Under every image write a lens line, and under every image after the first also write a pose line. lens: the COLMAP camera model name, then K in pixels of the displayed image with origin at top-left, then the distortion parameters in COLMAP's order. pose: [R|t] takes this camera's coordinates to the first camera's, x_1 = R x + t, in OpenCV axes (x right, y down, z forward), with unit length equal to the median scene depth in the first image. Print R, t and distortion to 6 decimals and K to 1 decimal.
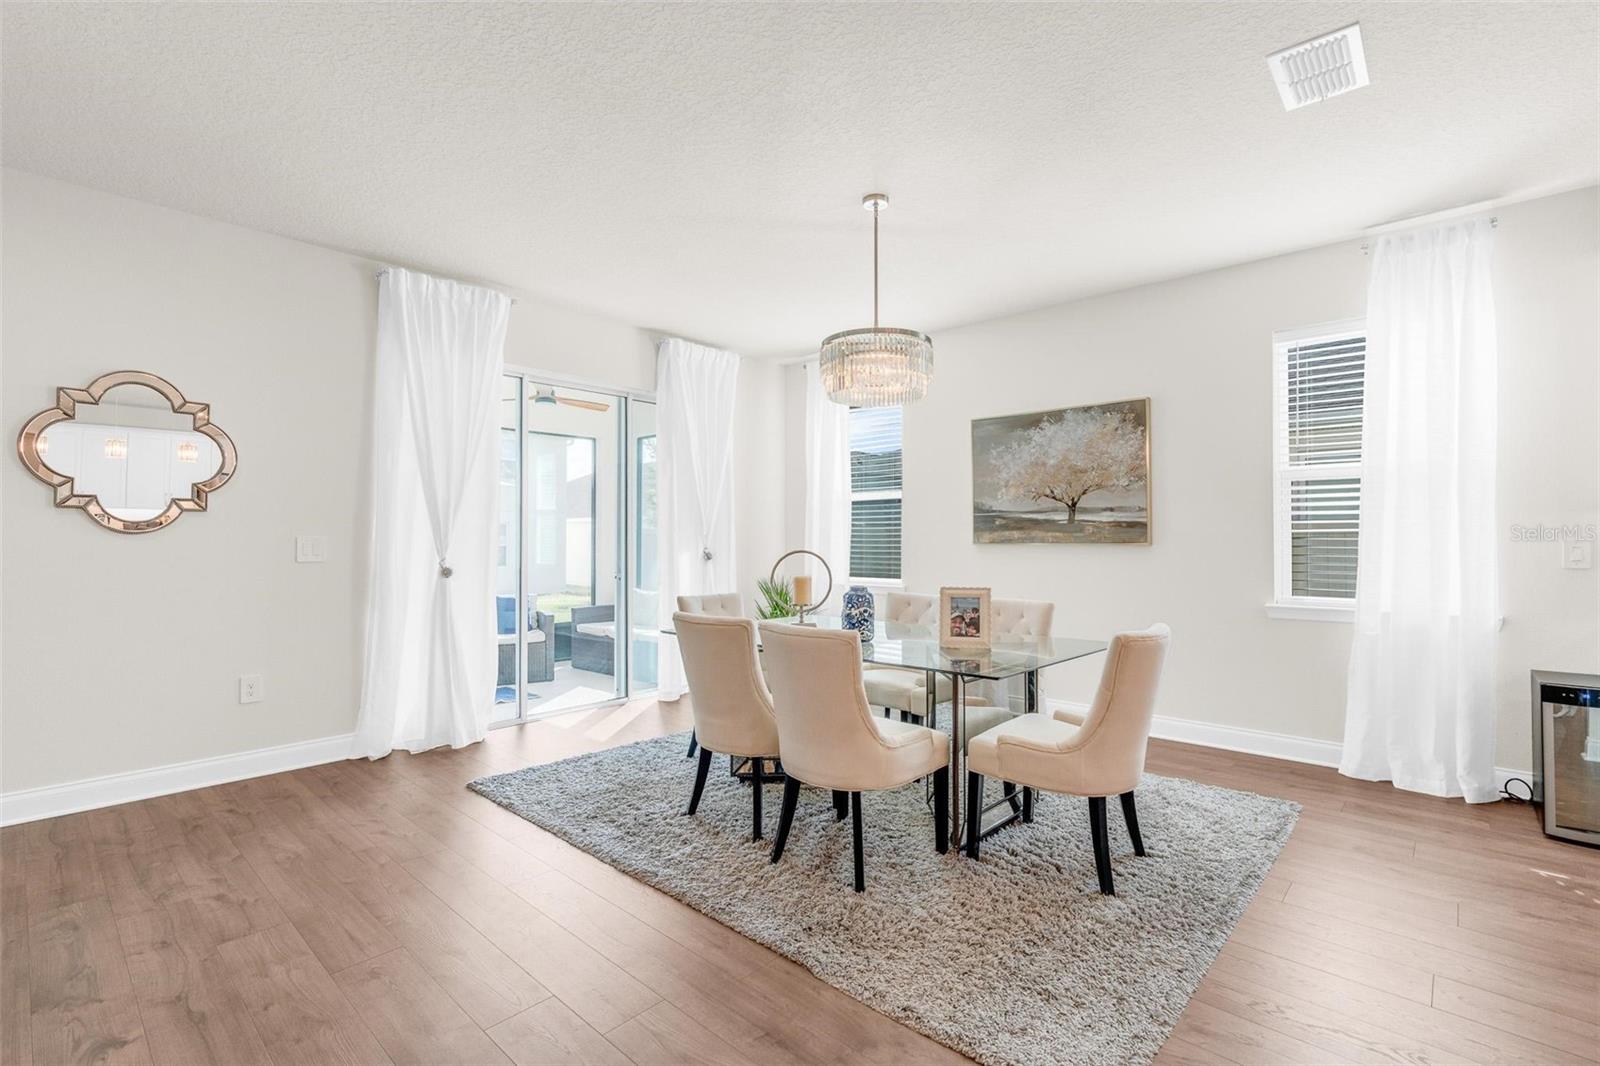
lens RADIAL K [[724.7, 0, 800.0], [0, 724.7, 533.0], [0, 0, 1]] dist [-0.004785, -0.000362]
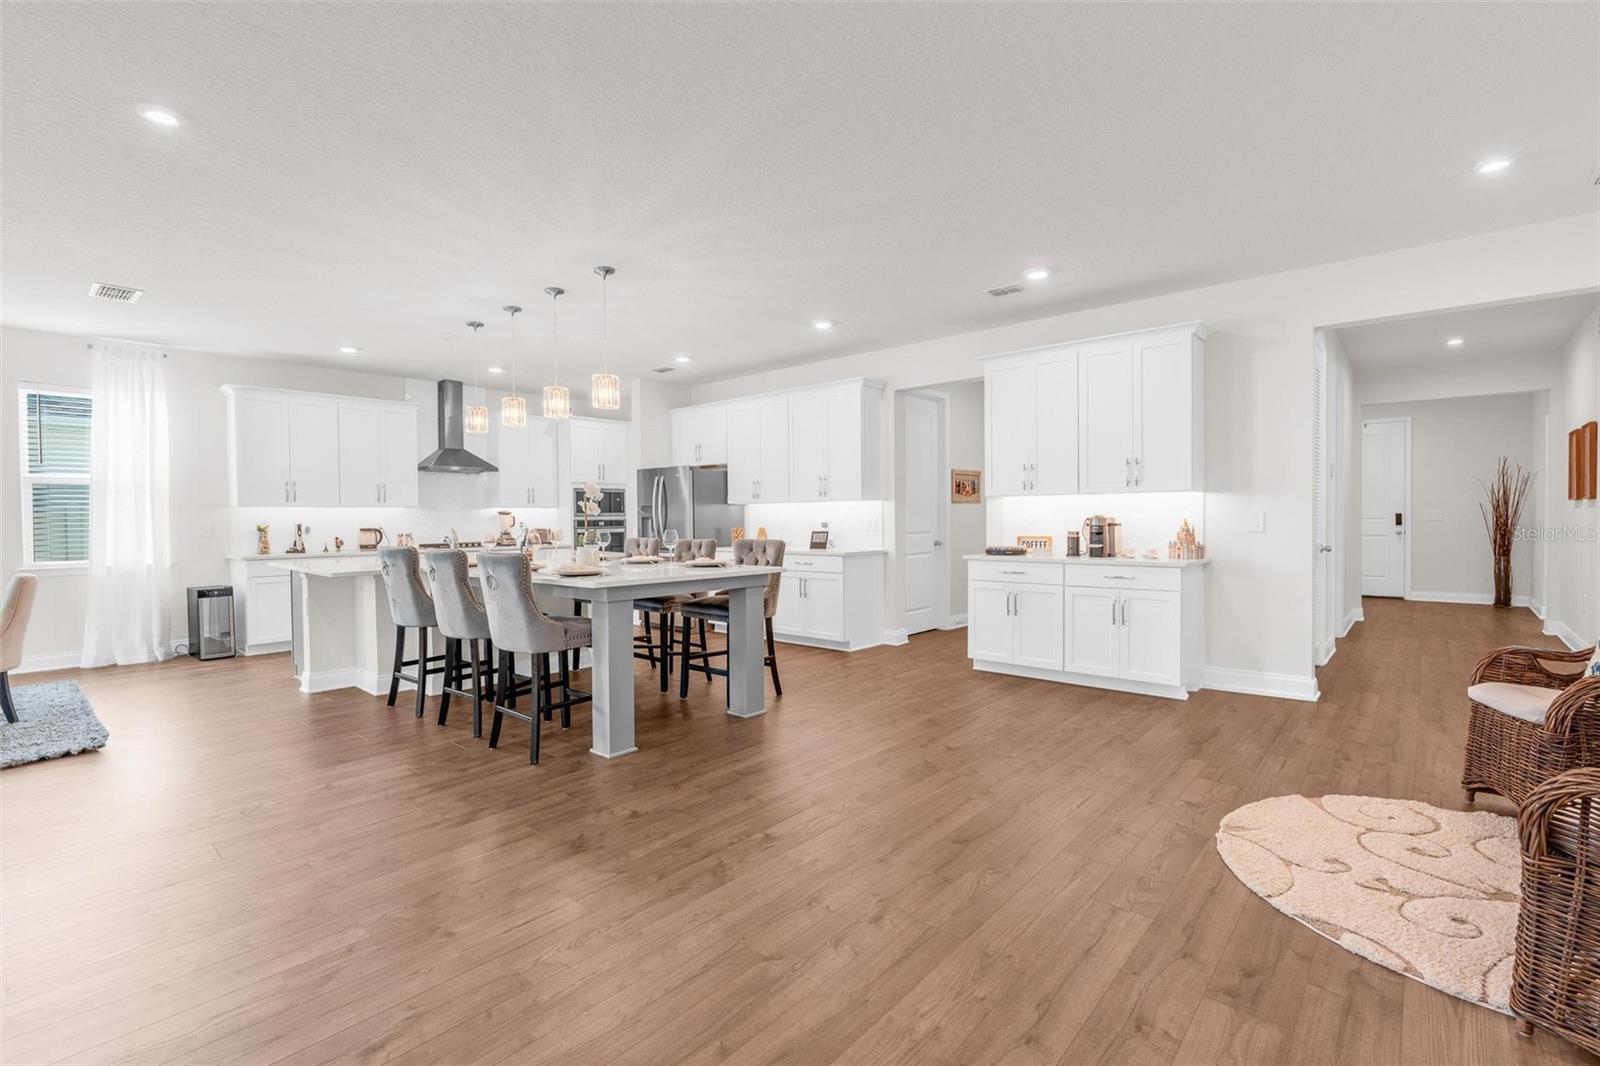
lens RADIAL K [[717.6, 0, 795.8], [0, 717.6, 531.4], [0, 0, 1]] dist [-0.004741, 0.000968]
pose [[-0.014720, -0.021249, 0.999666, -0.797907], [0.000435, 0.999774, 0.021258, -0.006182], [-0.999892, 0.000748, -0.014708, -0.530978]]
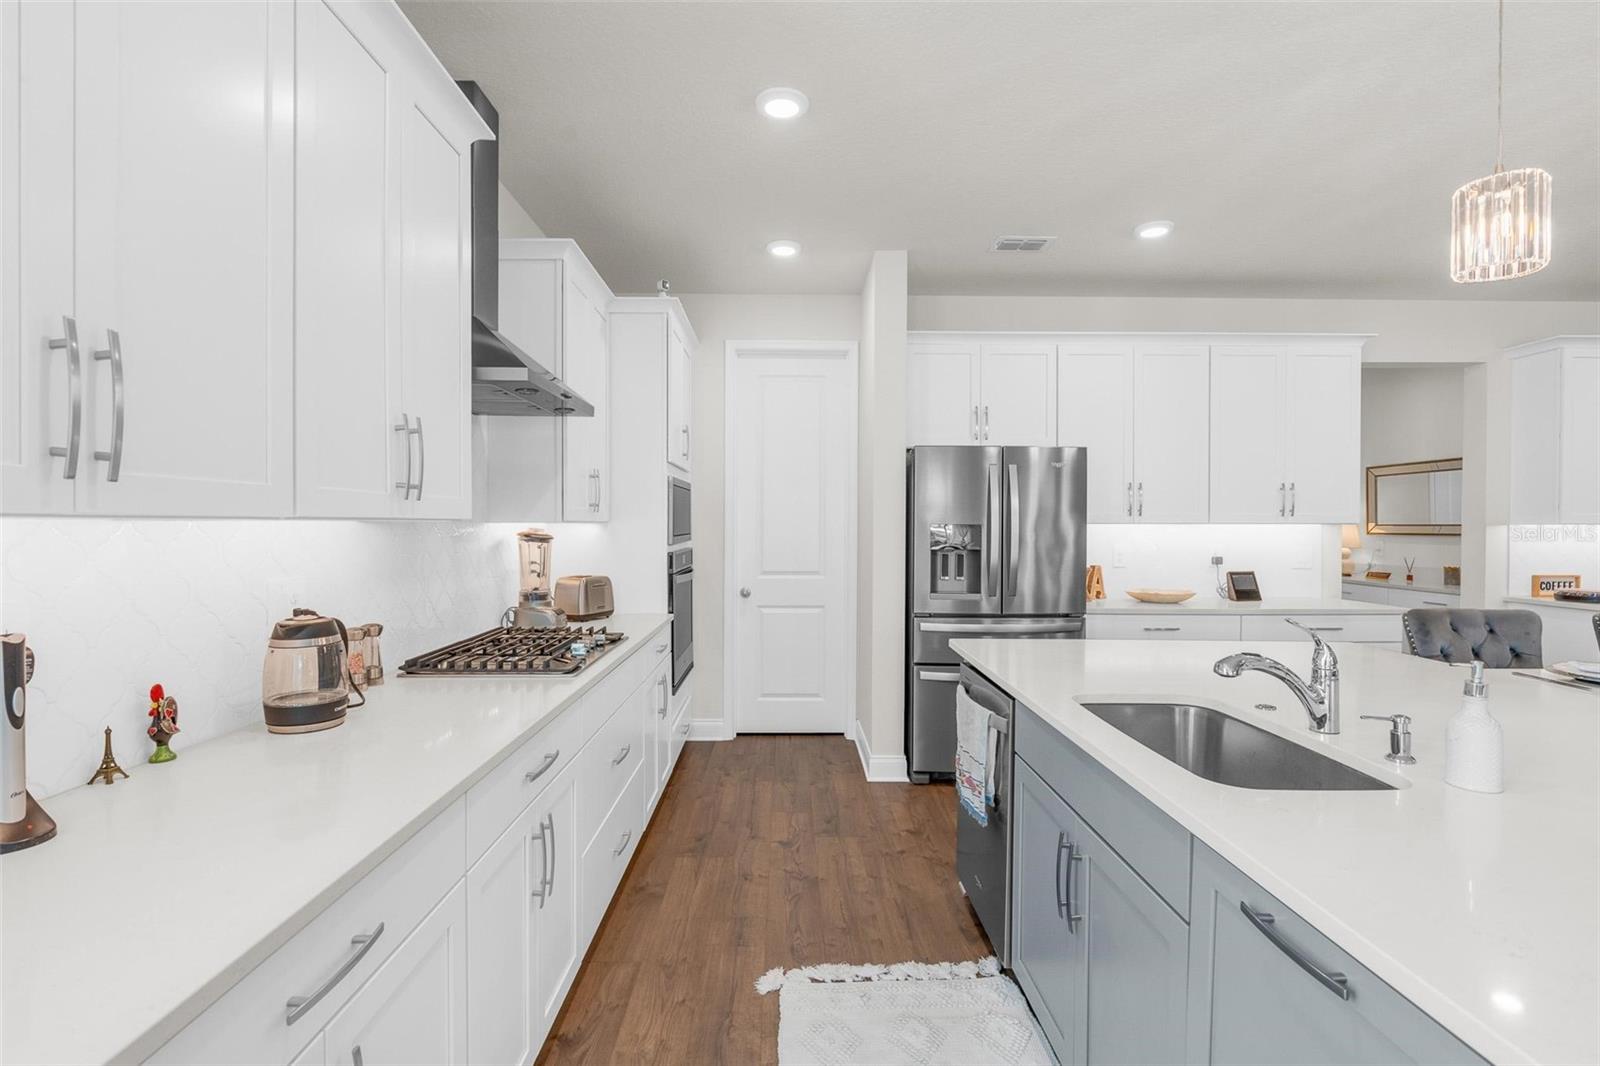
lens RADIAL K [[745.1, 0, 796.5], [0, 745.1, 528.4], [0, 0, 1]] dist [-0.004865, -0.000246]
pose [[-0.686349, -0.006001, 0.727247, 0.598590], [-0.009041, 0.999959, -0.000281, -0.027826], [-0.727216, -0.006768, -0.686375, 0.632328]]
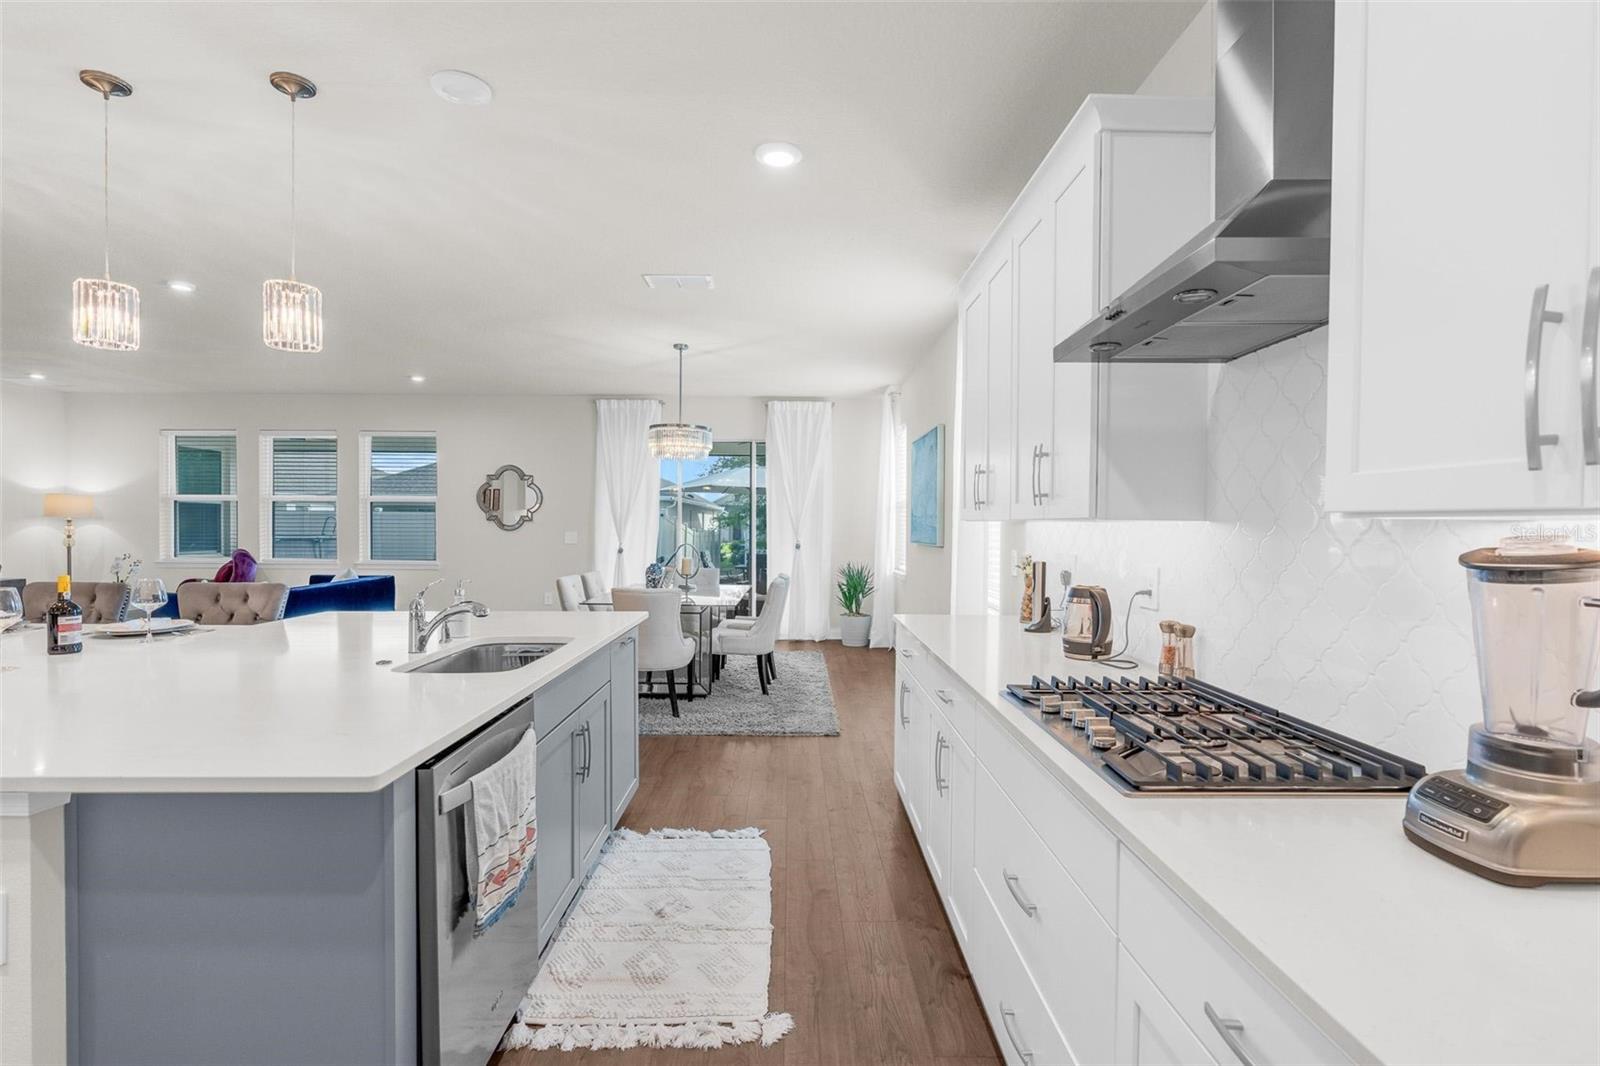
lens RADIAL K [[717.6, 0, 795.8], [0, 717.6, 531.4], [0, 0, 1]] dist [-0.004741, 0.000968]
pose [[0.684457, 0.013378, -0.728930, 1.289305], [-0.000305, 0.999837, 0.018063, -0.033312], [0.729053, -0.012141, 0.684350, 0.016734]]
